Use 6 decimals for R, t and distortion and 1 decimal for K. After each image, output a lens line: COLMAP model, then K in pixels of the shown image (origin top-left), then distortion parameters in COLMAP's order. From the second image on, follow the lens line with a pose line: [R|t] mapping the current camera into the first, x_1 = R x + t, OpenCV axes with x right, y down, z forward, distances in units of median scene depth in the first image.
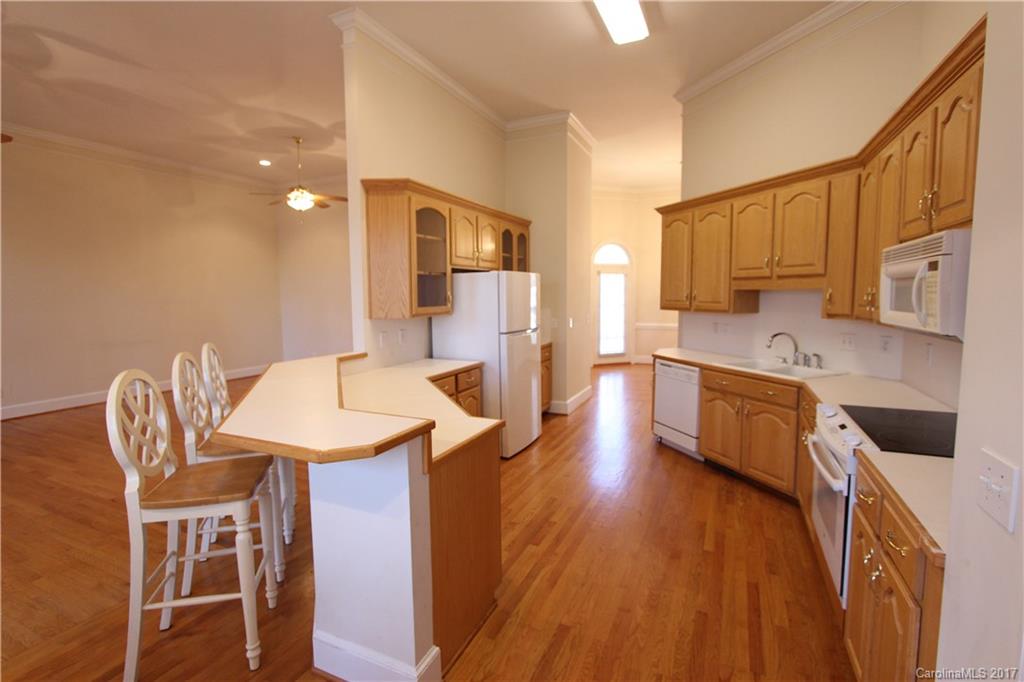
lens RADIAL K [[474.2, 0, 515.3], [0, 474.2, 337.1], [0, 0, 1]] dist [-0.011988, -0.000579]
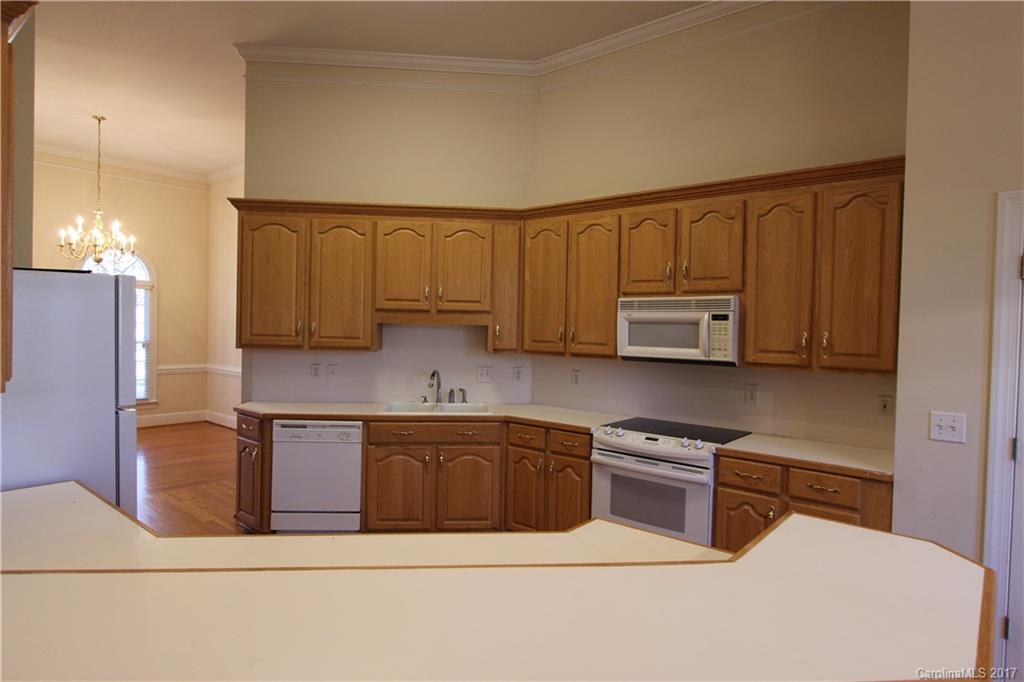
lens RADIAL K [[588.8, 0, 512.8], [0, 588.8, 337.3], [0, 0, 1]] dist [-0.018432, -0.000385]
pose [[0.267073, -0.006229, 0.963656, -0.527007], [0.065641, 0.997774, -0.011742, -0.050317], [-0.961438, 0.066392, 0.266887, 0.529871]]
